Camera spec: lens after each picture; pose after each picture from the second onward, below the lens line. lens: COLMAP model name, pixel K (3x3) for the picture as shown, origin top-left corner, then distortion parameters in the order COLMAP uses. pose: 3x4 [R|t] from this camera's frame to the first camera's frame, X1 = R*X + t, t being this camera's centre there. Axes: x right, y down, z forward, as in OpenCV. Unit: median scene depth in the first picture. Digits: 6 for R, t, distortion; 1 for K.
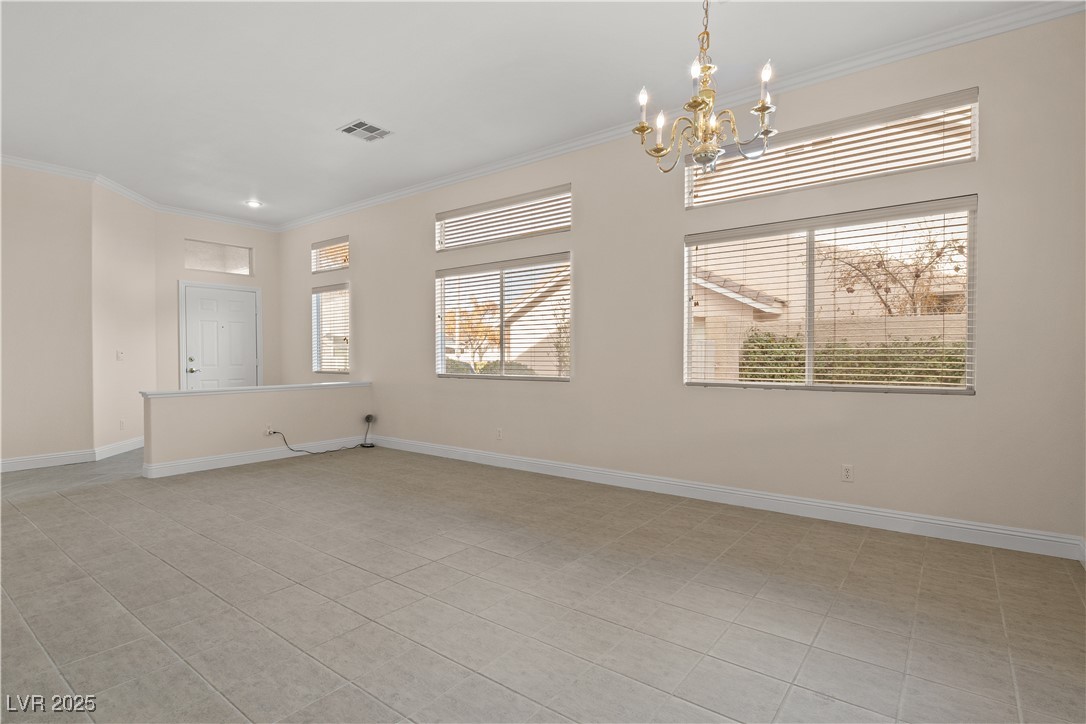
lens RADIAL K [[539.7, 0, 541.1], [0, 539.7, 365.0], [0, 0, 1]] dist [-0.006575, -0.000505]
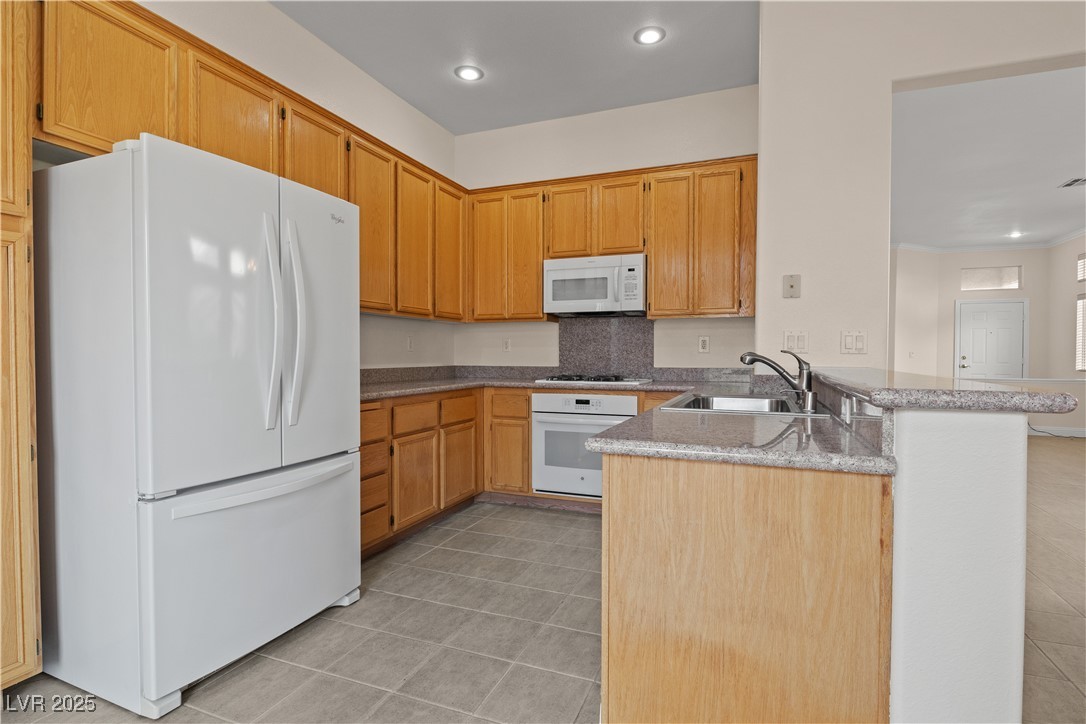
lens RADIAL K [[543.2, 0, 543.0], [0, 543.2, 362.0], [0, 0, 1]] dist [-0.004703, 0.001889]
pose [[0.271126, 0.015438, -0.962420, 0.639292], [-0.021755, 0.999714, 0.009907, 0.015841], [0.962298, 0.018251, 0.271385, -0.657150]]
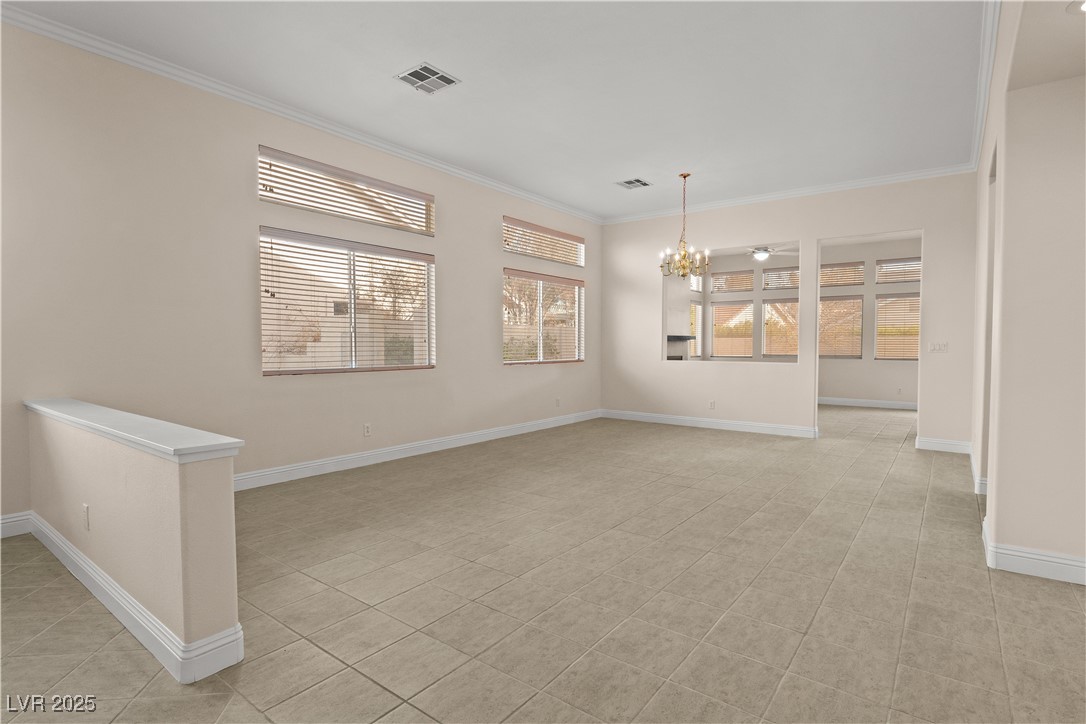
lens RADIAL K [[539.7, 0, 541.1], [0, 539.7, 365.0], [0, 0, 1]] dist [-0.006575, -0.000505]
pose [[-0.003602, -0.034616, 0.999394, -1.306239], [0.016570, 0.999261, 0.034671, -0.014734], [-0.999856, 0.016684, -0.003025, 0.918318]]
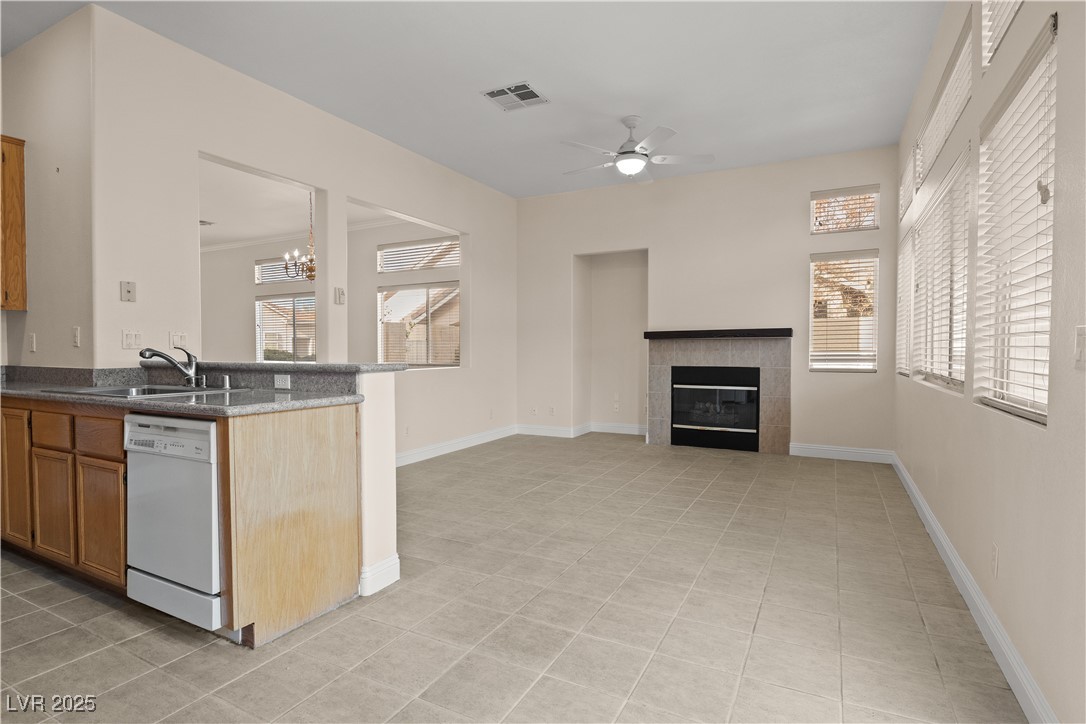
lens RADIAL K [[543.2, 0, 543.0], [0, 543.2, 362.0], [0, 0, 1]] dist [-0.004703, 0.001889]
pose [[0.985581, -0.007111, 0.169052, 0.531767], [0.006575, 0.999971, 0.003733, 0.024329], [-0.169074, -0.002568, 0.985600, -1.038767]]
